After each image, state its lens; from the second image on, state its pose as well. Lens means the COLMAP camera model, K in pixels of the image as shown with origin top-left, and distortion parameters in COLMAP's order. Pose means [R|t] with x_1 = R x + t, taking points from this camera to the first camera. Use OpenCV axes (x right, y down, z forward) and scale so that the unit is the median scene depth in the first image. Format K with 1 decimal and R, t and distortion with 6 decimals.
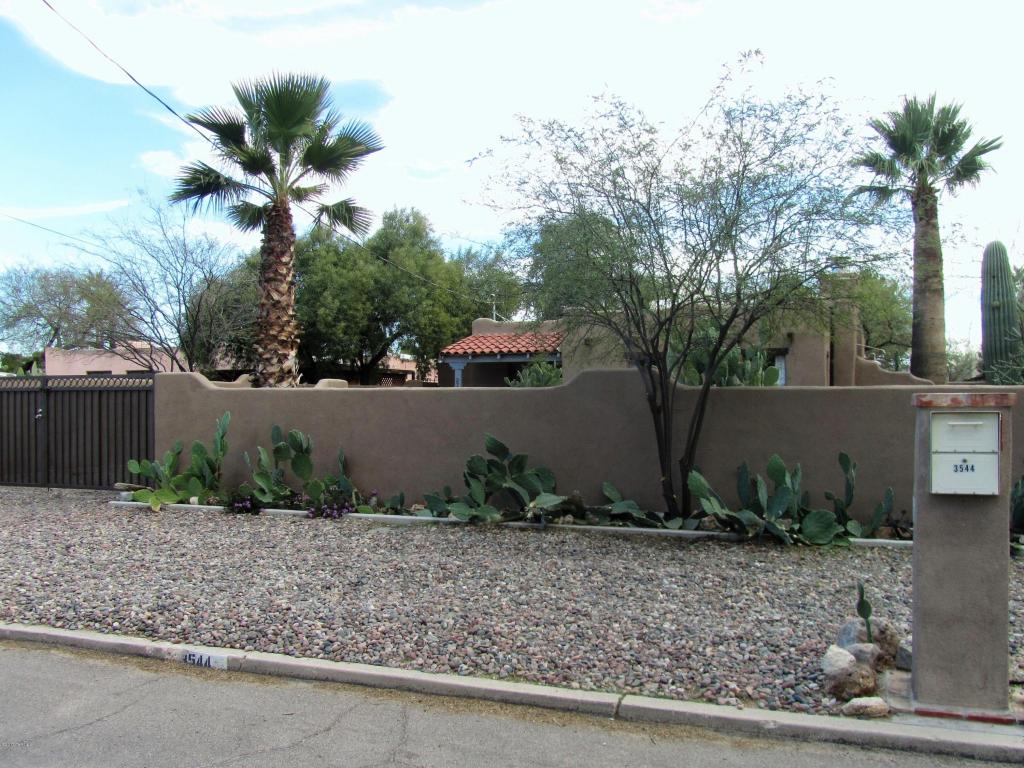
lens RADIAL K [[1049.4, 0, 512.0], [0, 1049.4, 384.0], [0, 0, 1]] dist [-0.003506, 0.004991]
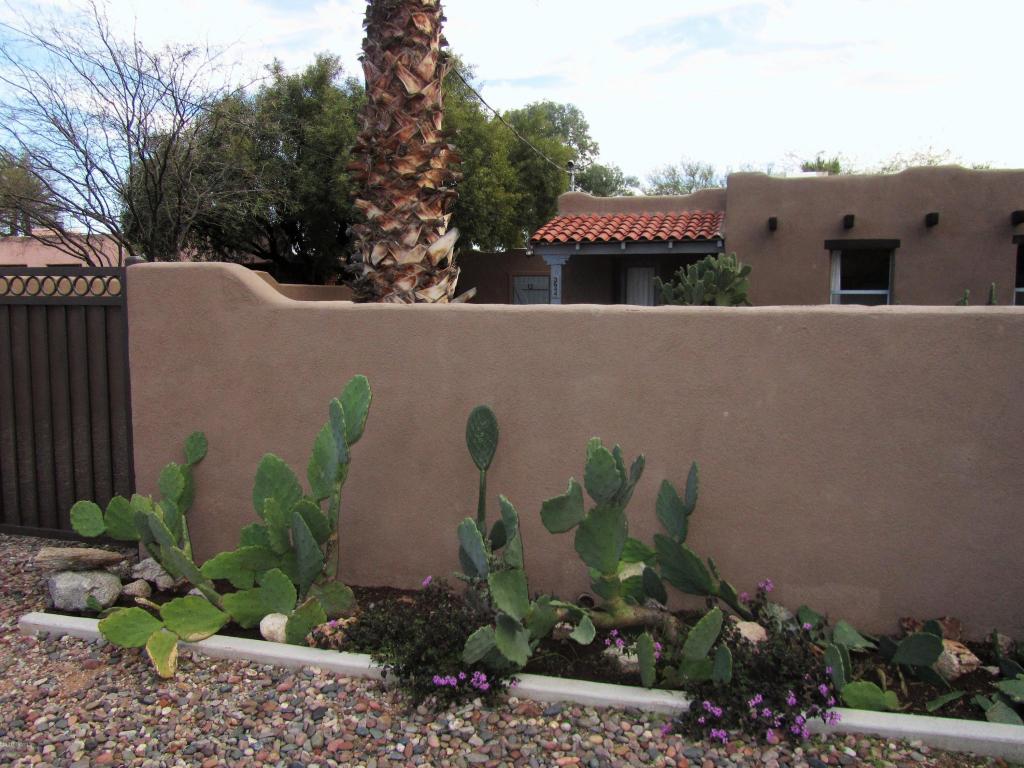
lens RADIAL K [[963.7, 0, 512.0], [0, 963.7, 384.0], [0, 0, 1]] dist [-0.004254, -0.000531]
pose [[0.995164, -0.006265, 0.098022, -0.200944], [-0.004069, 0.994477, 0.104872, -0.003571], [-0.098138, -0.104764, 0.989643, 0.536927]]
